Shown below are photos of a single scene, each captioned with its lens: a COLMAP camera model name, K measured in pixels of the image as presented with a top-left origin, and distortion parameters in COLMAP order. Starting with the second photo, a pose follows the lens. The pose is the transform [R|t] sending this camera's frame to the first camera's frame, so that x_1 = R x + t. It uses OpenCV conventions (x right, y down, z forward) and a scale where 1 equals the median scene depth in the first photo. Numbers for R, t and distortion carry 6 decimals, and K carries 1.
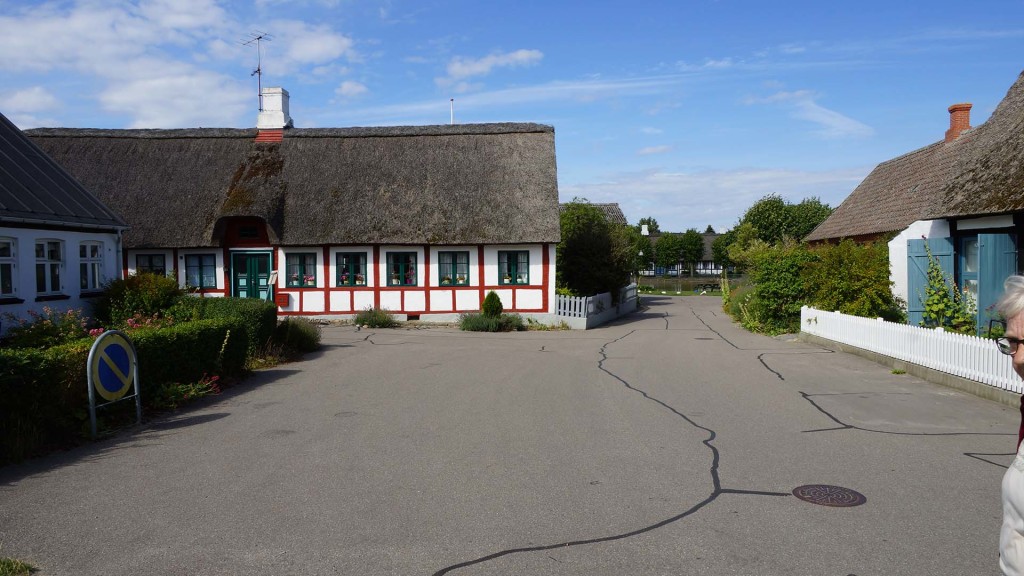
lens RADIAL K [[707.9, 0, 517.2], [0, 707.9, 293.7], [0, 0, 1]] dist [-0.004131, 0.015957]
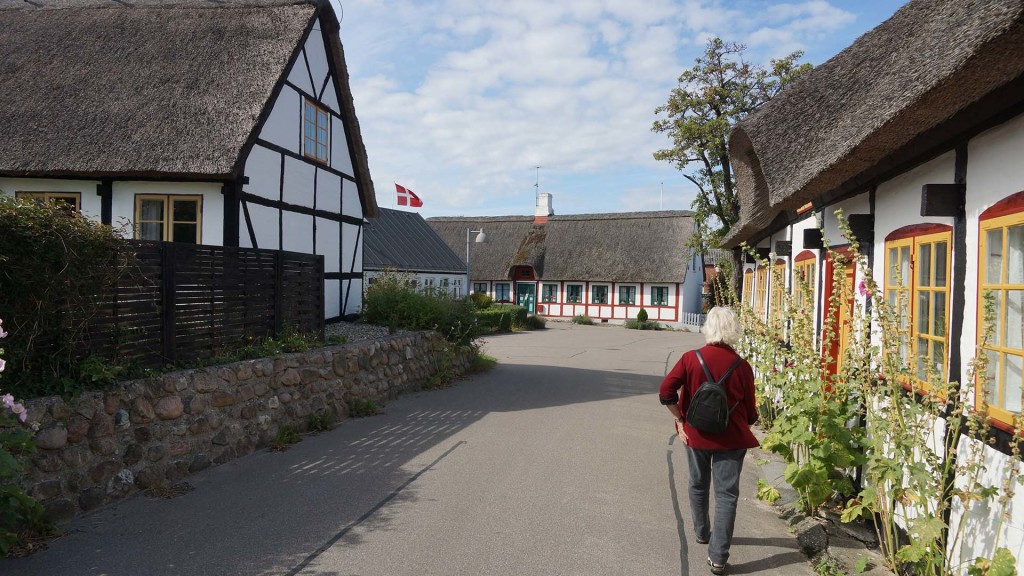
lens RADIAL K [[707.9, 0, 511.8], [0, 707.9, 293.2], [0, 0, 1]] dist [-0.004131, 0.015957]
pose [[0.909034, 0.032706, -0.415437, 0.400658], [-0.045866, 0.998711, -0.021735, 0.012497], [0.414191, 0.038812, 0.909362, -0.792430]]
